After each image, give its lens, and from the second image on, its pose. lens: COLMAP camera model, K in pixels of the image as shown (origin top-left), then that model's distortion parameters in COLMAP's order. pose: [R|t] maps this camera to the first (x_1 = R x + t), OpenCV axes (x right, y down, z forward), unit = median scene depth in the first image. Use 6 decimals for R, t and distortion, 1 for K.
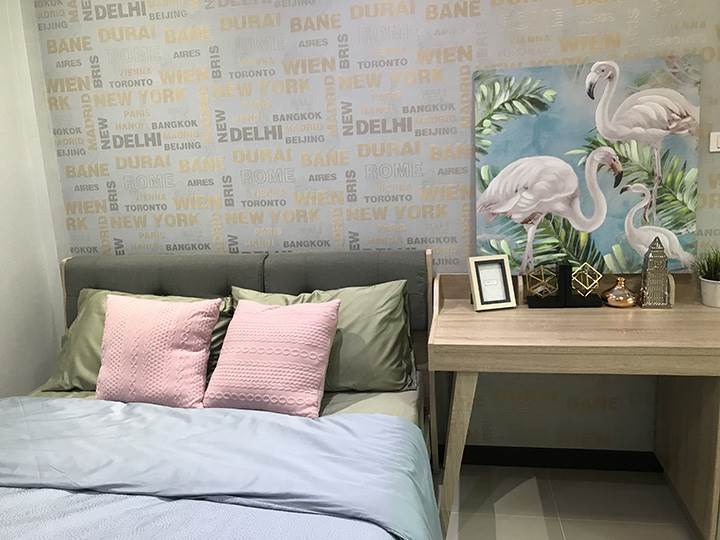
lens RADIAL K [[591.2, 0, 360.9], [0, 591.2, 267.0], [0, 0, 1]] dist [0.017509, 0.002409]
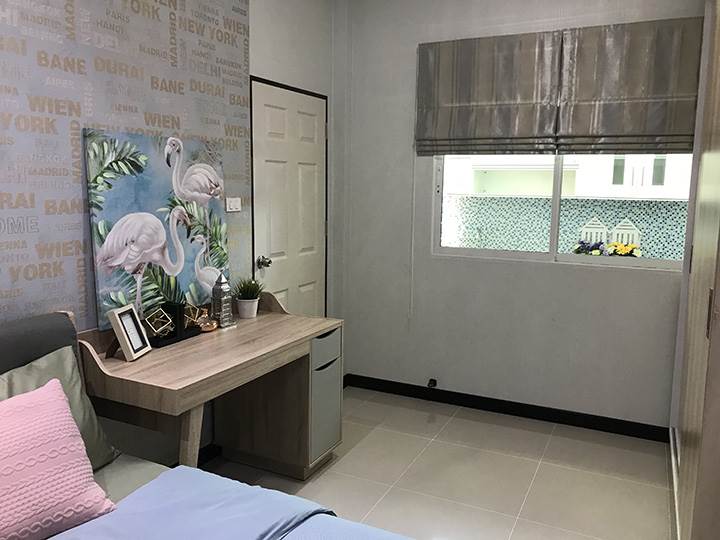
lens RADIAL K [[591.2, 0, 360.9], [0, 591.2, 267.0], [0, 0, 1]] dist [0.017509, 0.002409]
pose [[0.298537, -0.076799, 0.951303, -0.646606], [0.155160, 0.987402, 0.031022, -0.056313], [-0.941701, 0.138343, 0.306692, 0.282698]]
